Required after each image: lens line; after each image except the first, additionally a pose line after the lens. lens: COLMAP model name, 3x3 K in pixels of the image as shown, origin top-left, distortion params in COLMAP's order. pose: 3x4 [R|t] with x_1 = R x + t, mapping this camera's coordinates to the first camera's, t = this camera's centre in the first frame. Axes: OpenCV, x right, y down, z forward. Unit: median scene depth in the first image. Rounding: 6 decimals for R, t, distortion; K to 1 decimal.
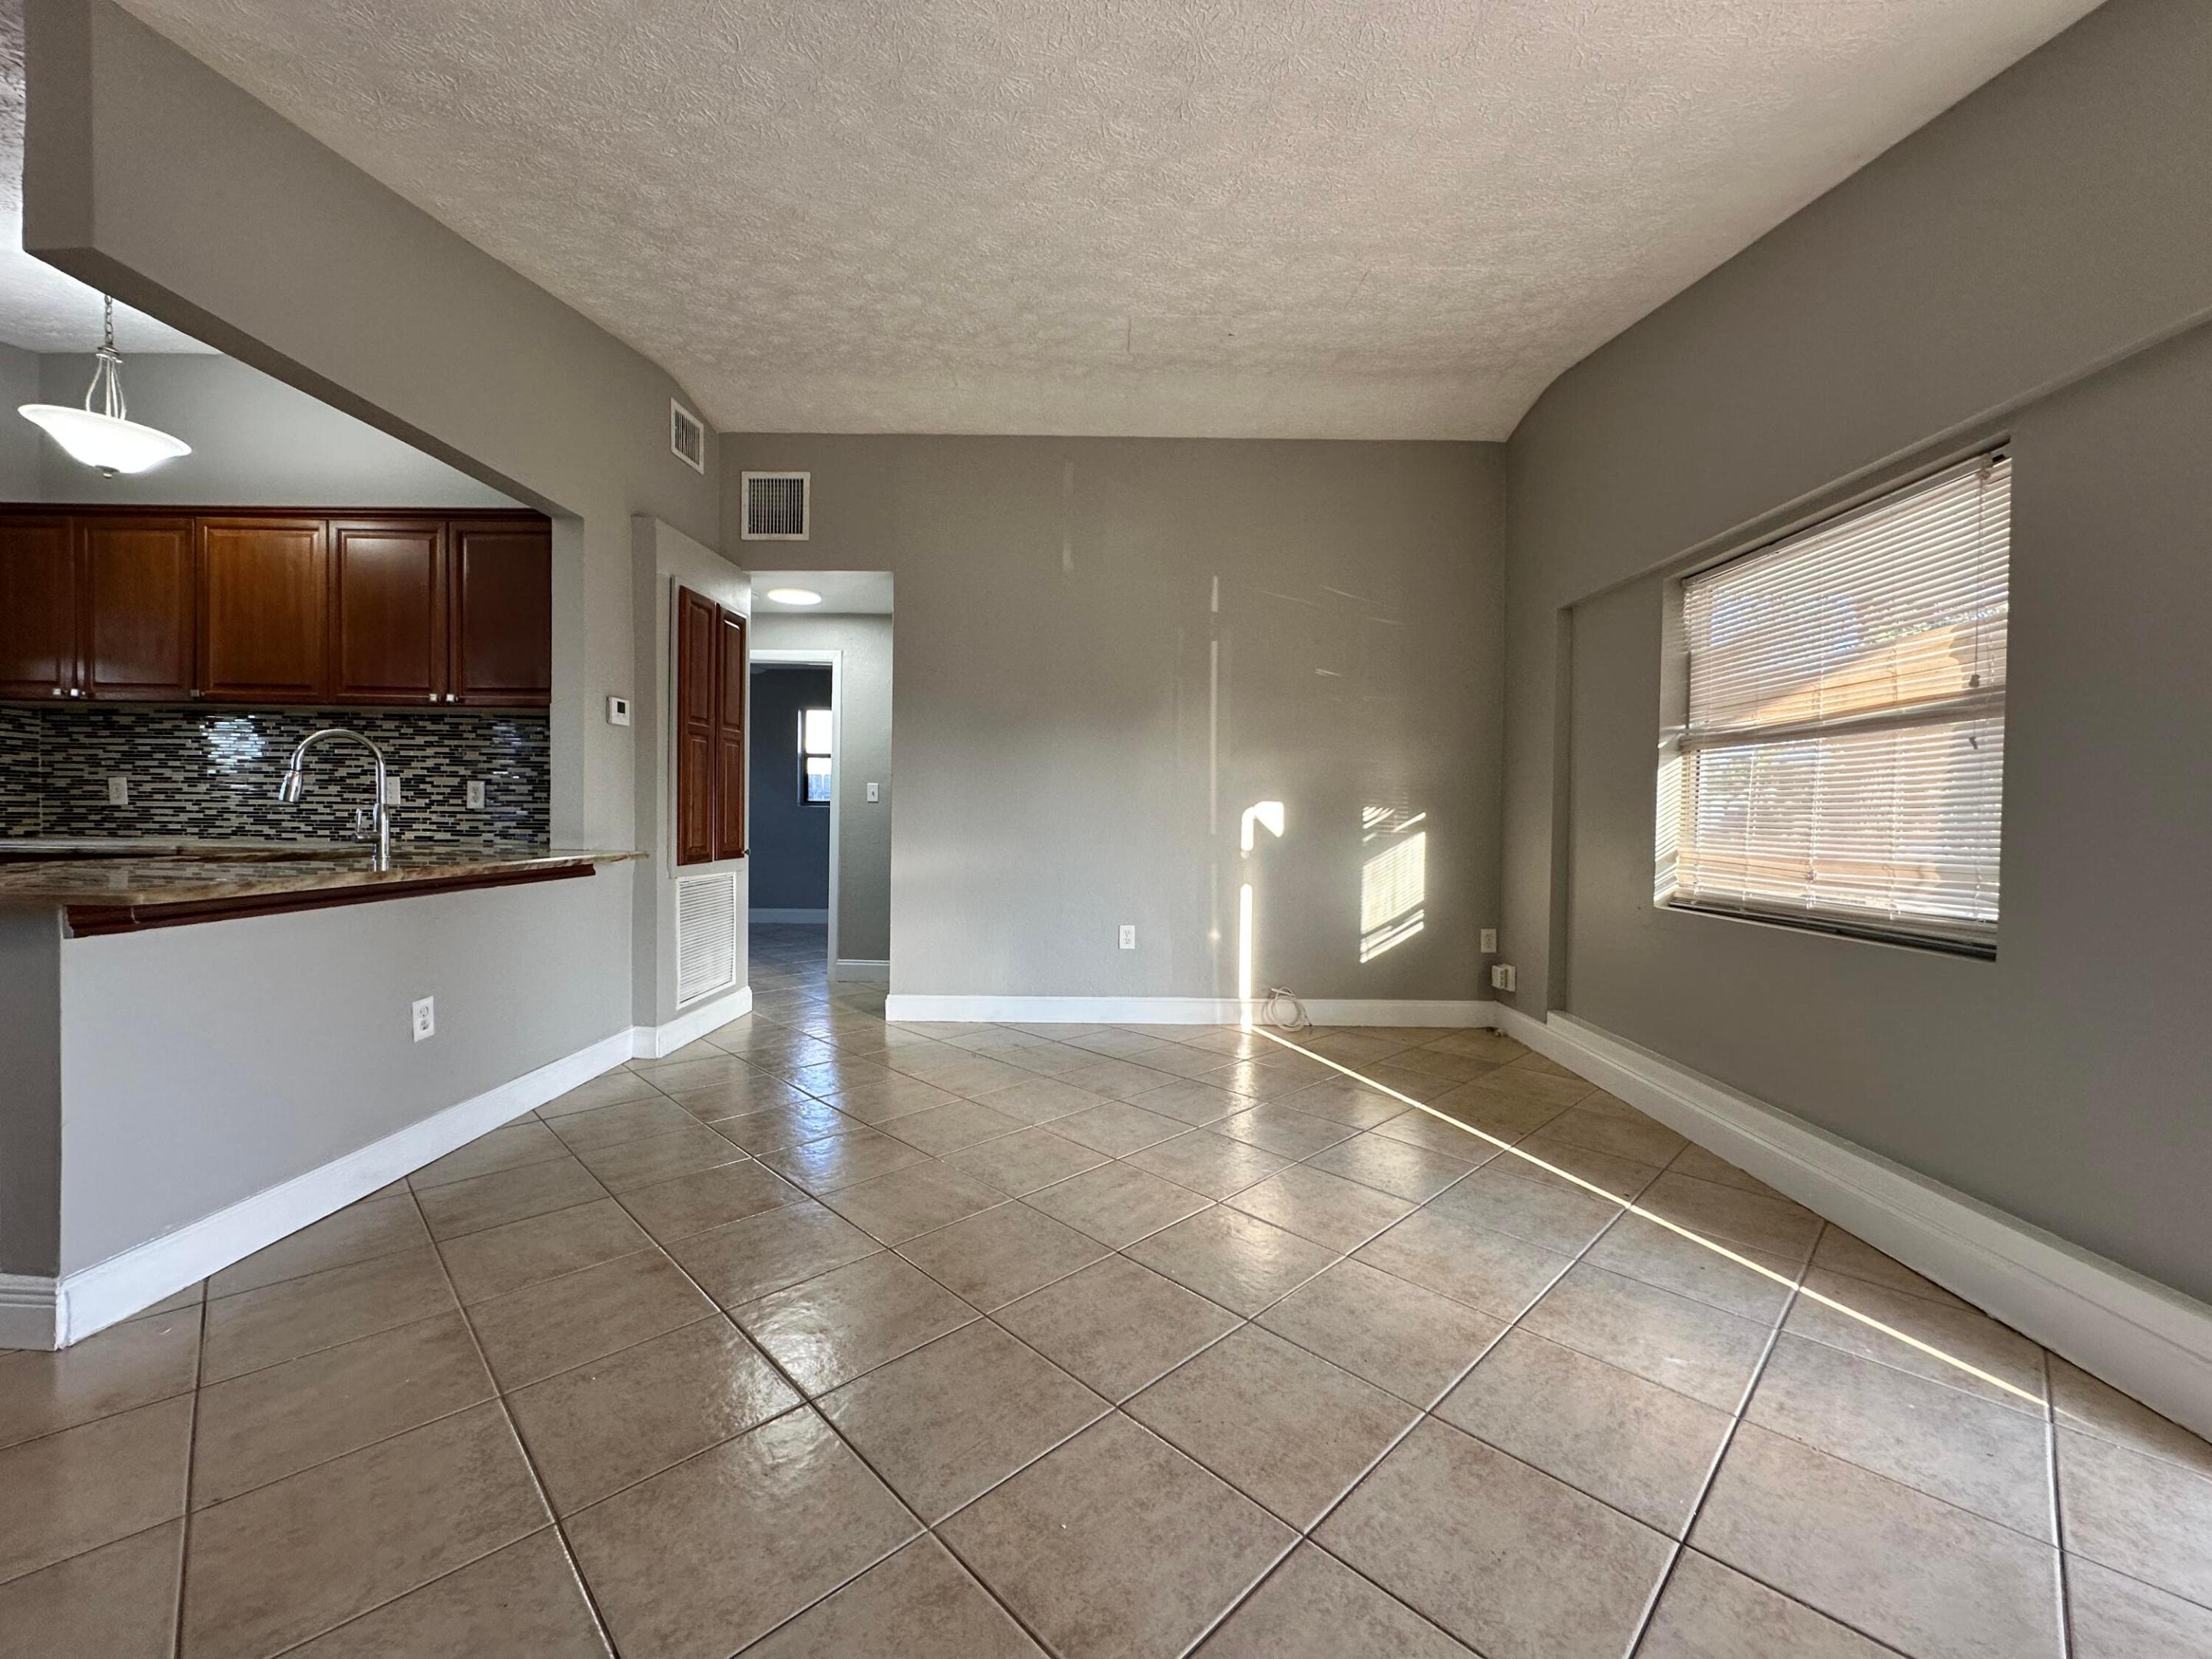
lens RADIAL K [[882.5, 0, 1107.6], [0, 882.5, 827.4], [0, 0, 1]] dist [-0.003094, 0.000517]
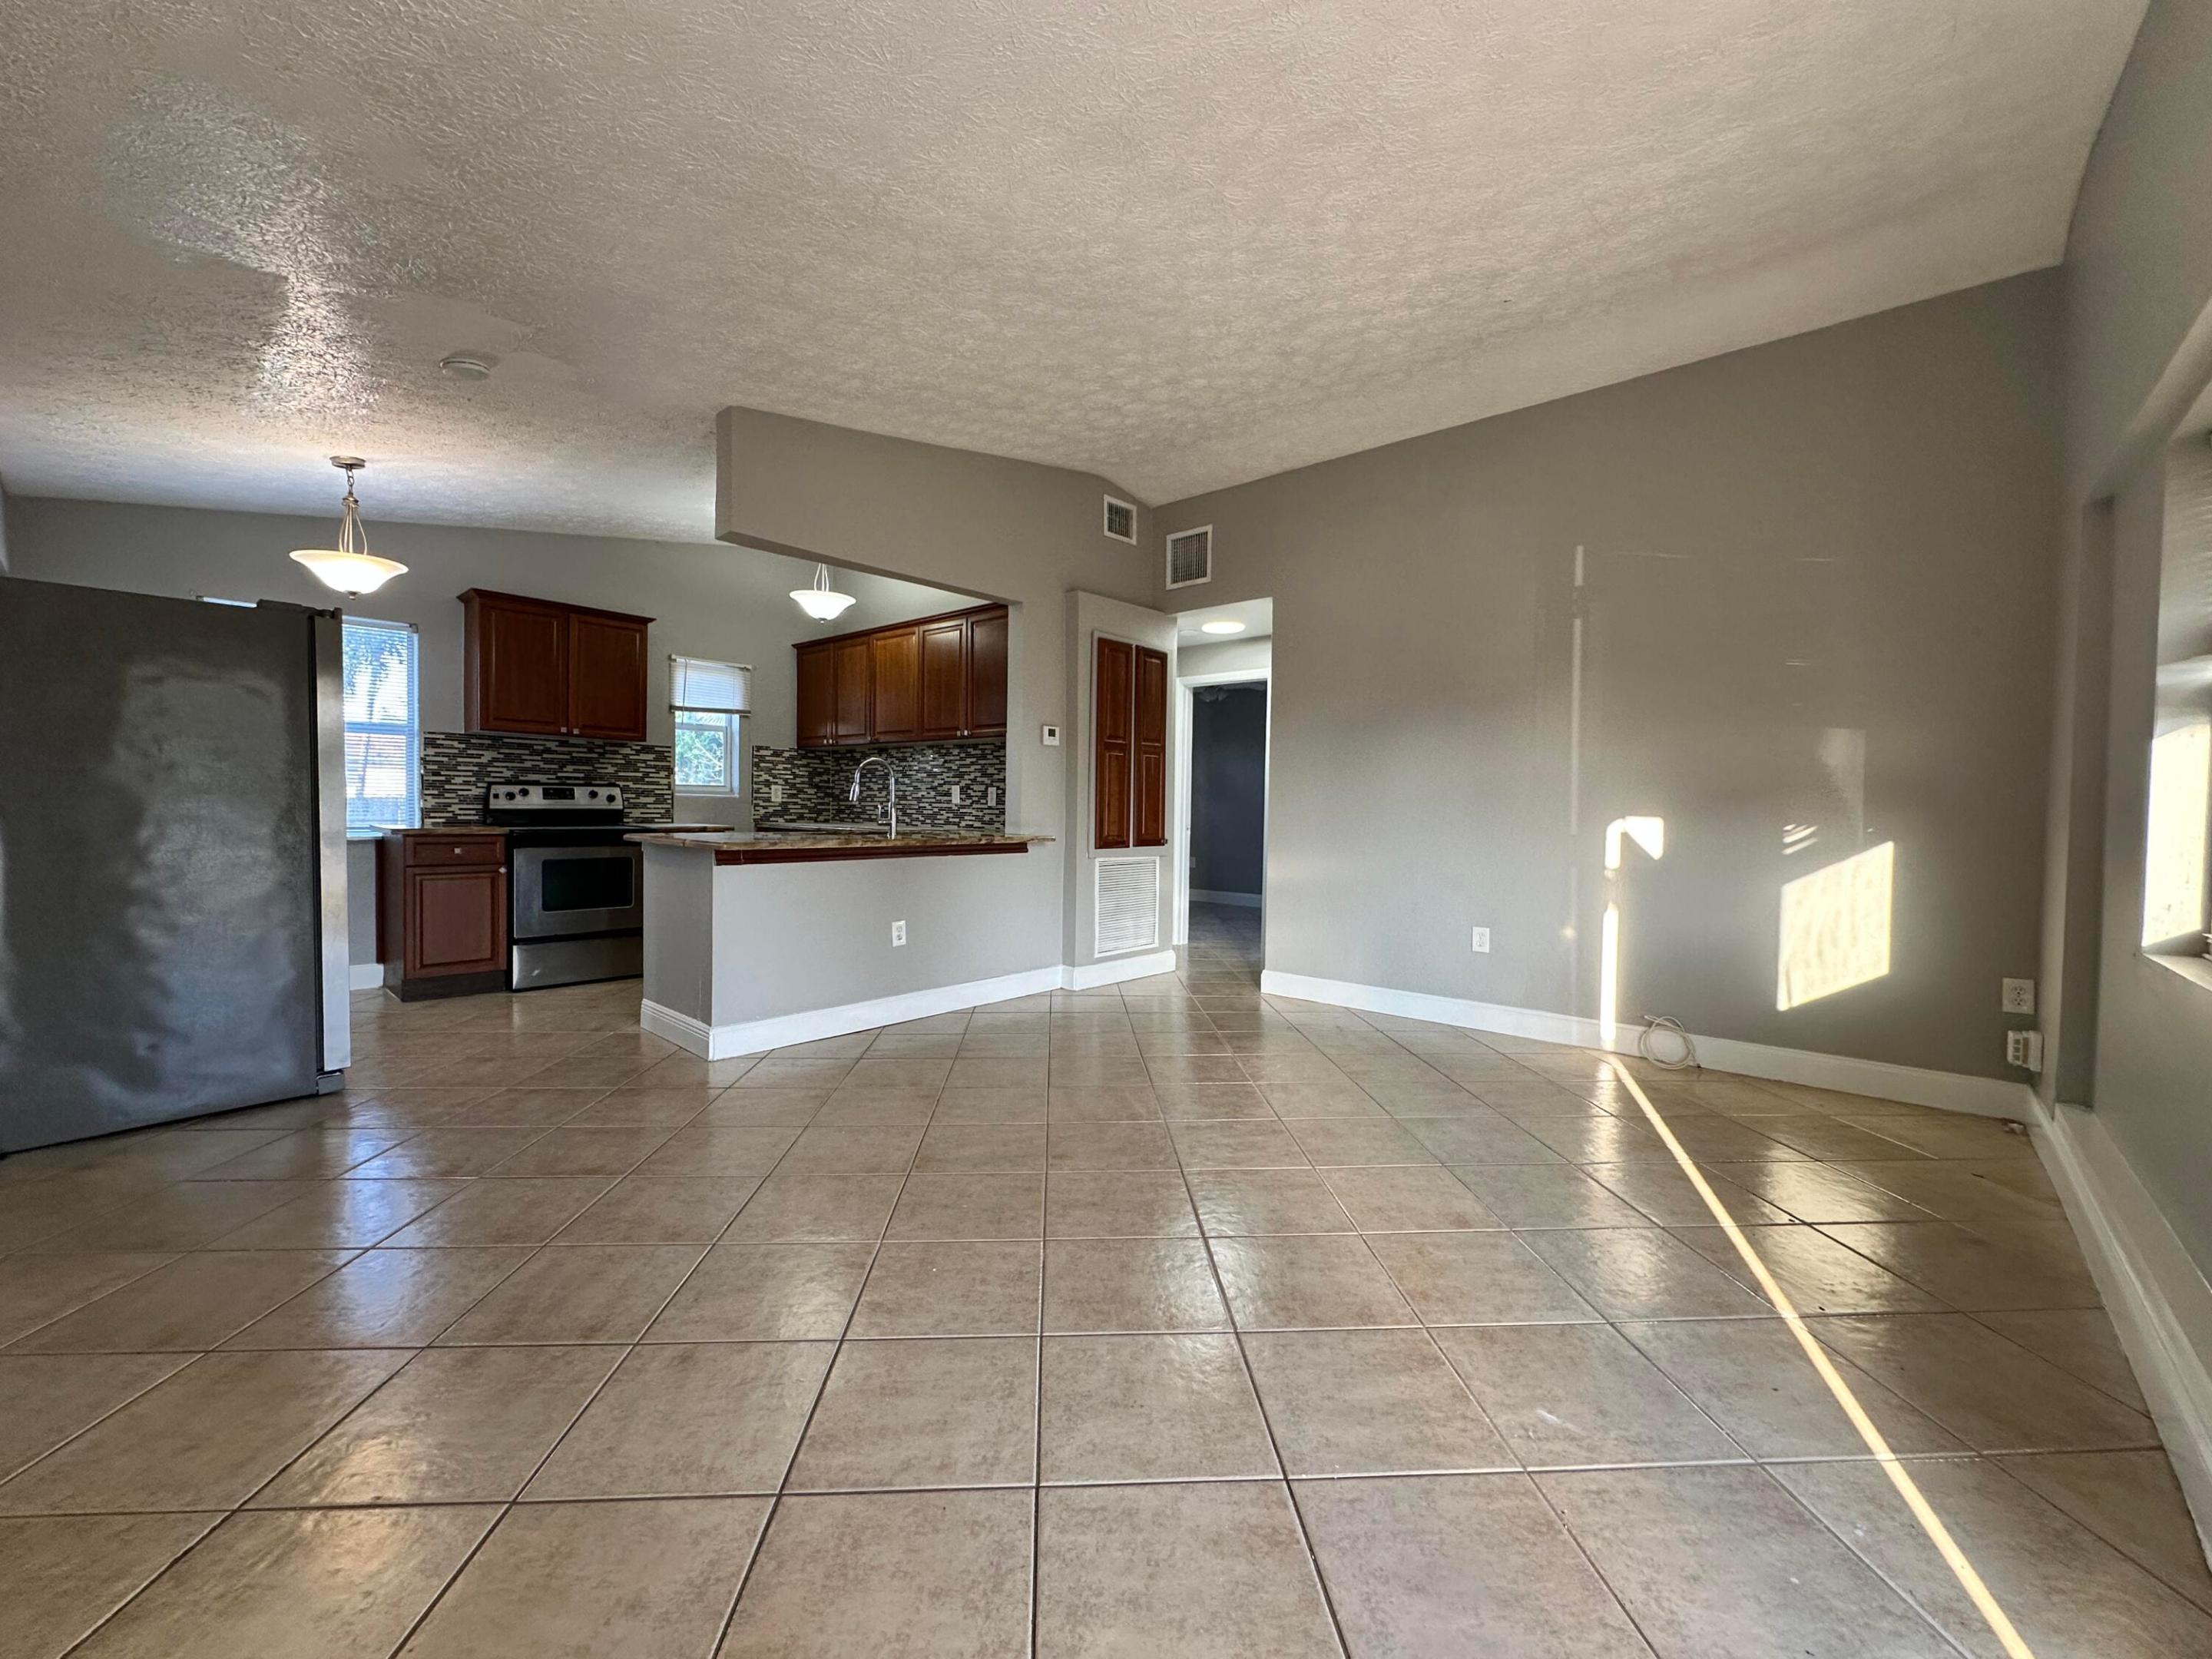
lens RADIAL K [[882.5, 0, 1109.0], [0, 882.5, 826.2], [0, 0, 1]] dist [-0.003094, 0.000517]
pose [[0.754425, 0.013001, -0.656257, 0.400803], [-0.014852, 0.999886, 0.002734, 0.005441], [0.656218, 0.007685, 0.754532, 0.013366]]
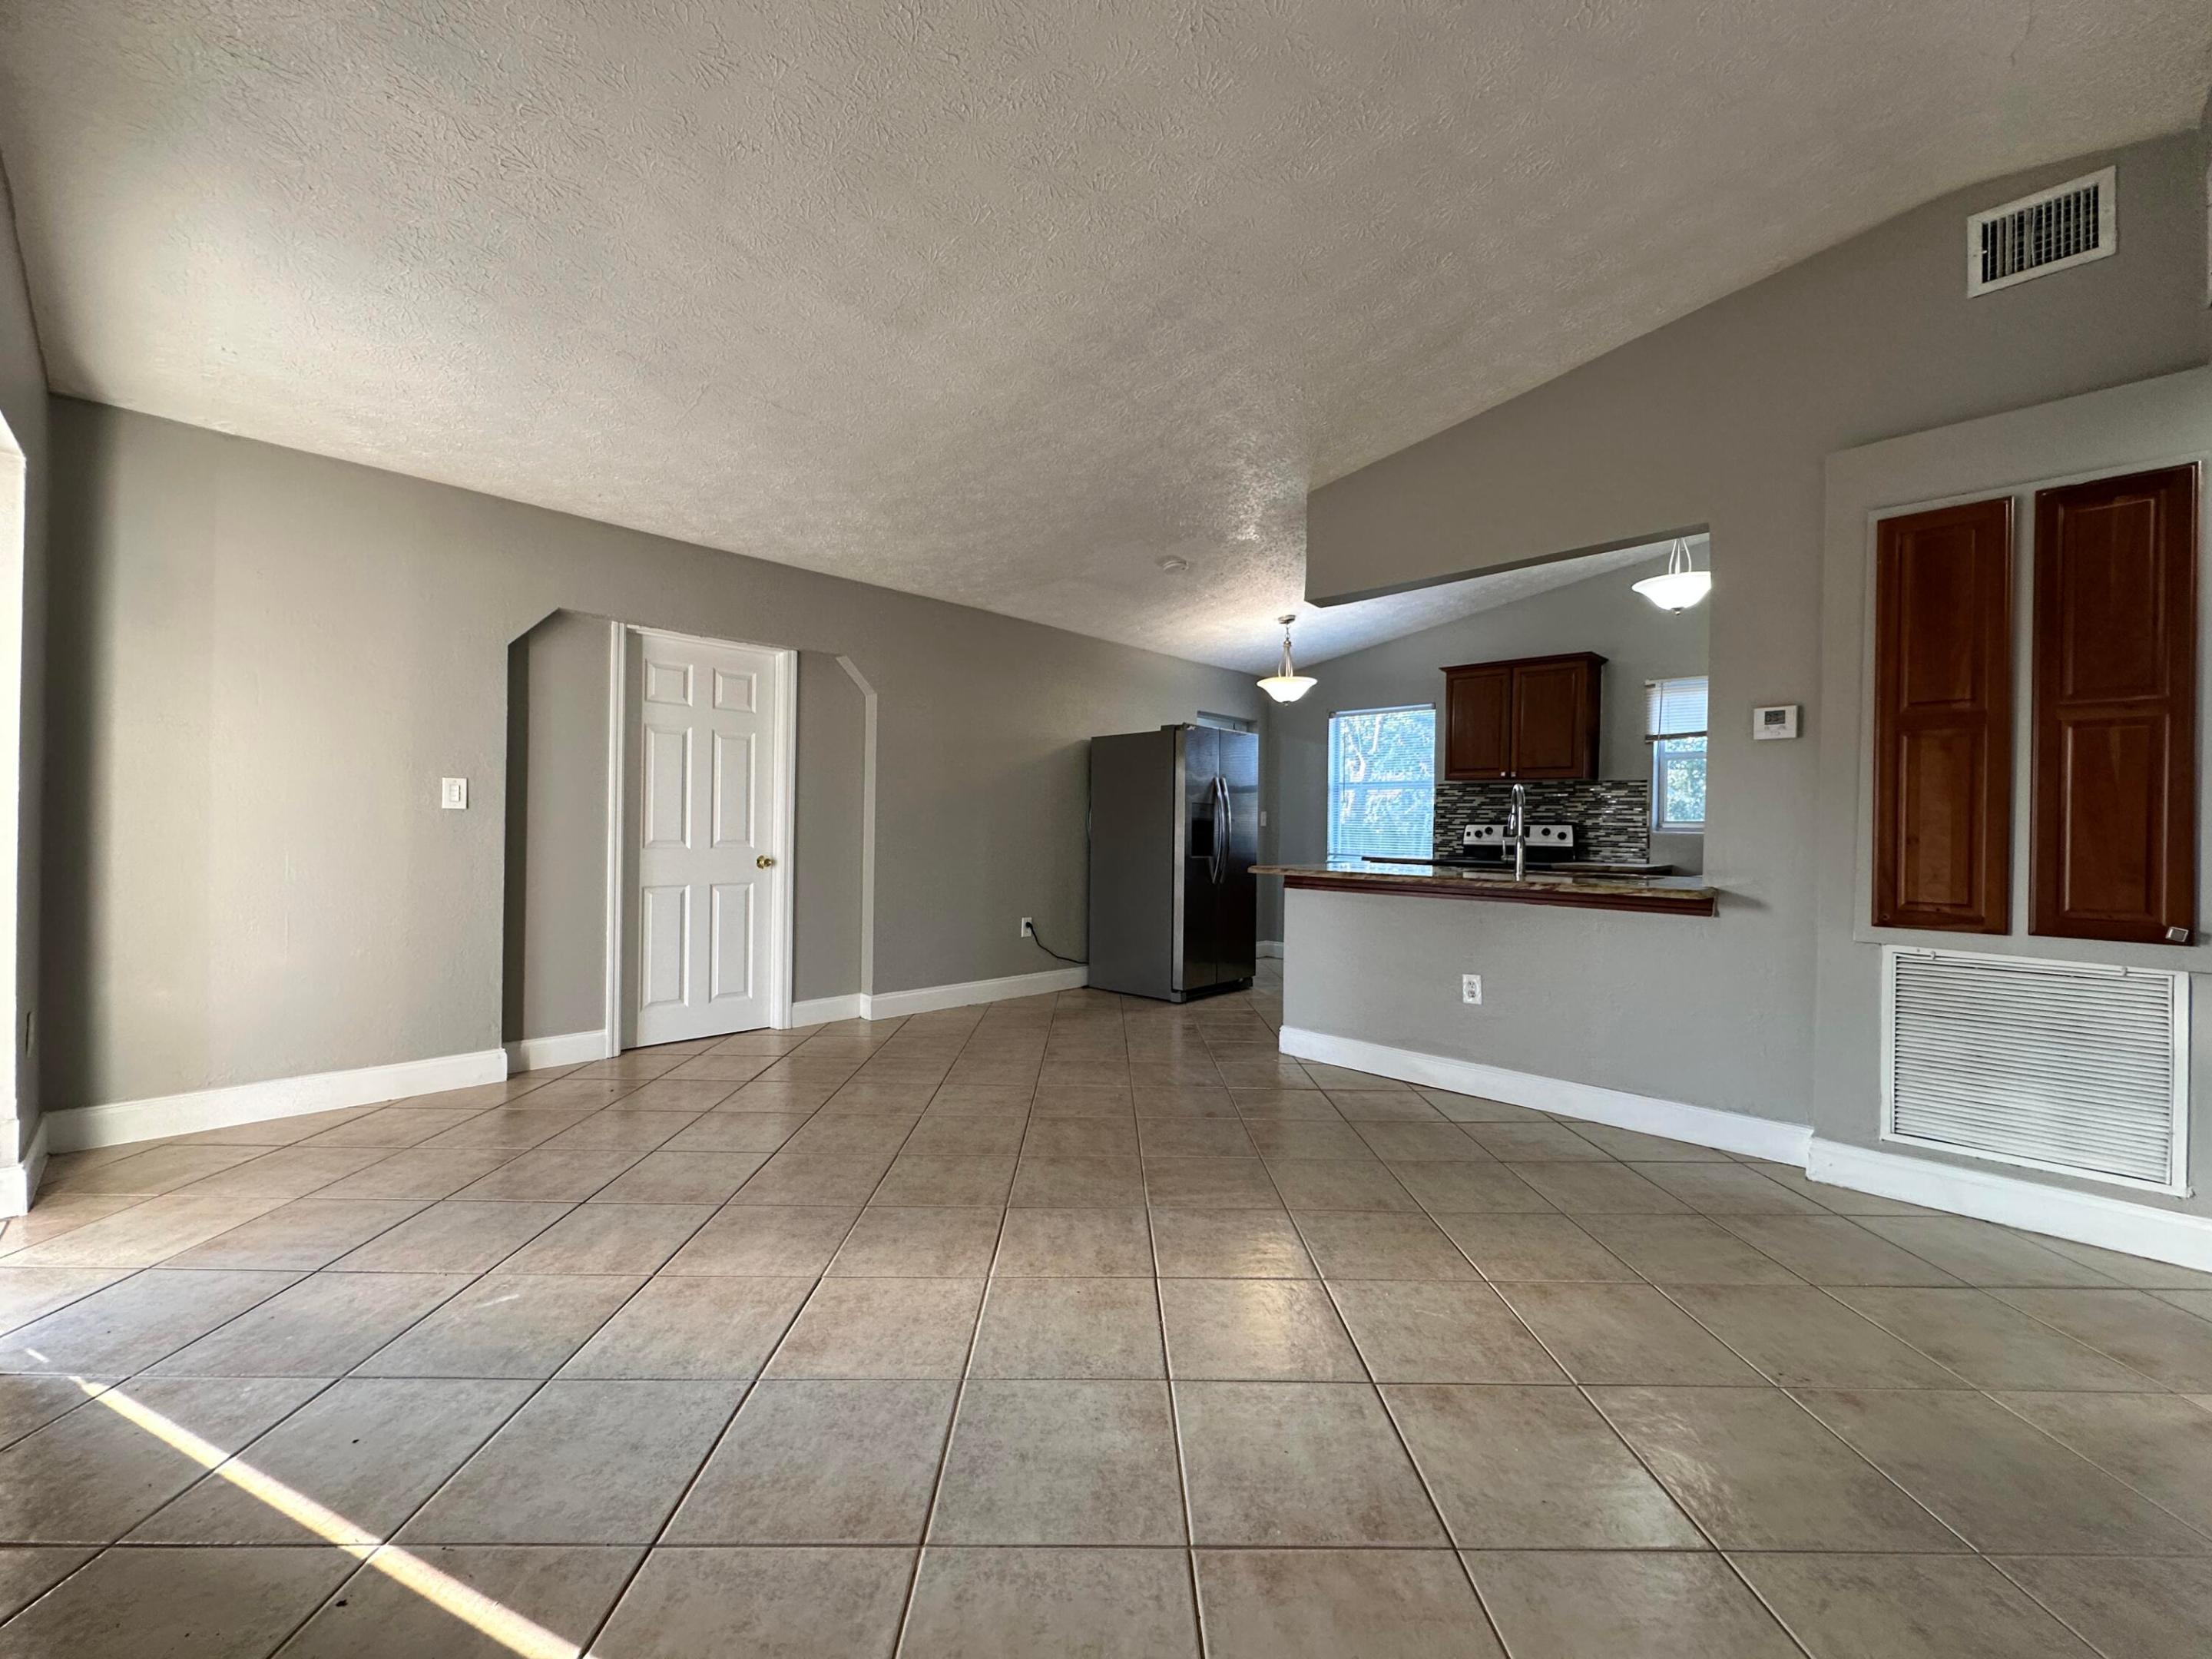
lens RADIAL K [[882.5, 0, 1114.0], [0, 882.5, 827.9], [0, 0, 1]] dist [-0.003094, 0.000517]
pose [[-0.690107, -0.024275, -0.723300, 0.424763], [-0.036065, 0.999349, 0.000870, -0.012089], [0.722808, 0.026686, -0.690534, 1.051673]]
